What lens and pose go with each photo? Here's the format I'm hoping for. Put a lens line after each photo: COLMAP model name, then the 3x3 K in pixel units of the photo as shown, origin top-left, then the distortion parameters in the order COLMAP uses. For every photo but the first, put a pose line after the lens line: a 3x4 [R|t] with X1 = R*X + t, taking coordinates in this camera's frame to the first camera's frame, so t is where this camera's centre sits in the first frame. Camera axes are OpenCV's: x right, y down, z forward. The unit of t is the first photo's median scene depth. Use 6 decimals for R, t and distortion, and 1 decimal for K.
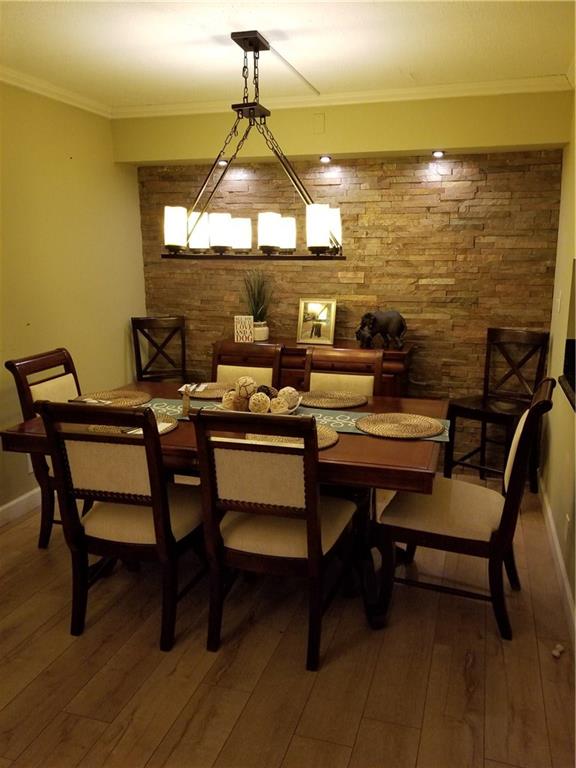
lens RADIAL K [[603.6, 0, 311.7], [0, 603.6, 371.0], [0, 0, 1]] dist [0.066027, -0.044957]
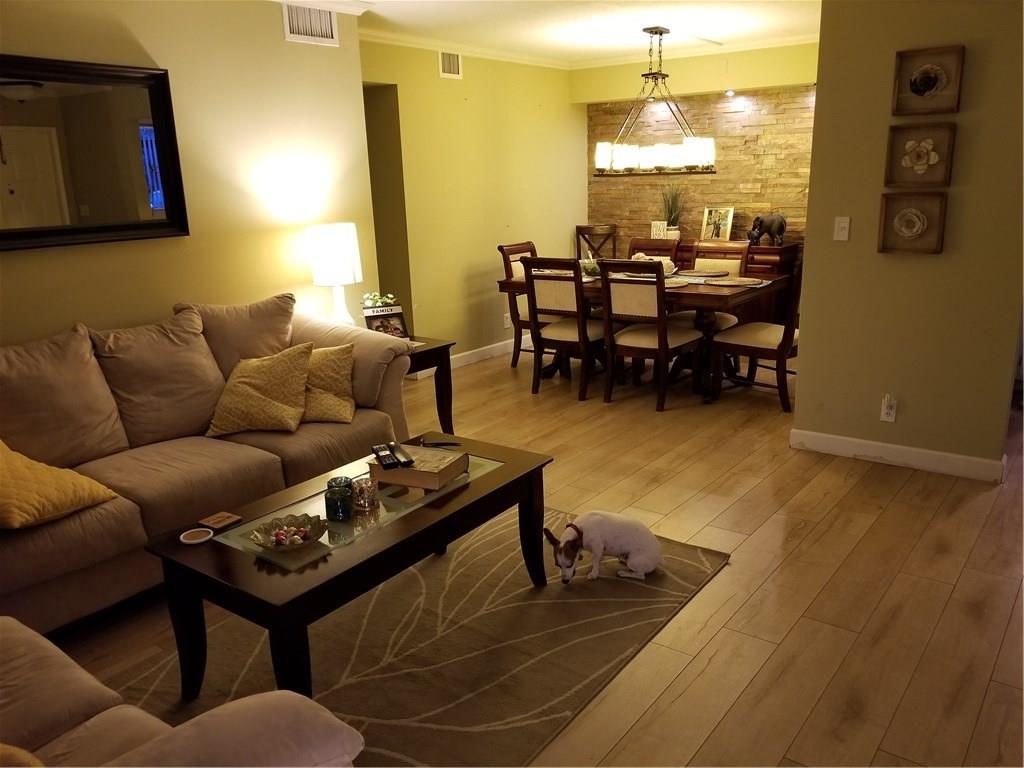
lens RADIAL K [[804.8, 0, 515.8], [0, 804.8, 387.4], [0, 0, 1]] dist [0.066027, -0.044957]
pose [[0.929996, 0.067106, -0.361391, 0.252698], [-0.042359, 0.996209, 0.075978, 0.144395], [0.365120, -0.055351, 0.929314, -0.733586]]
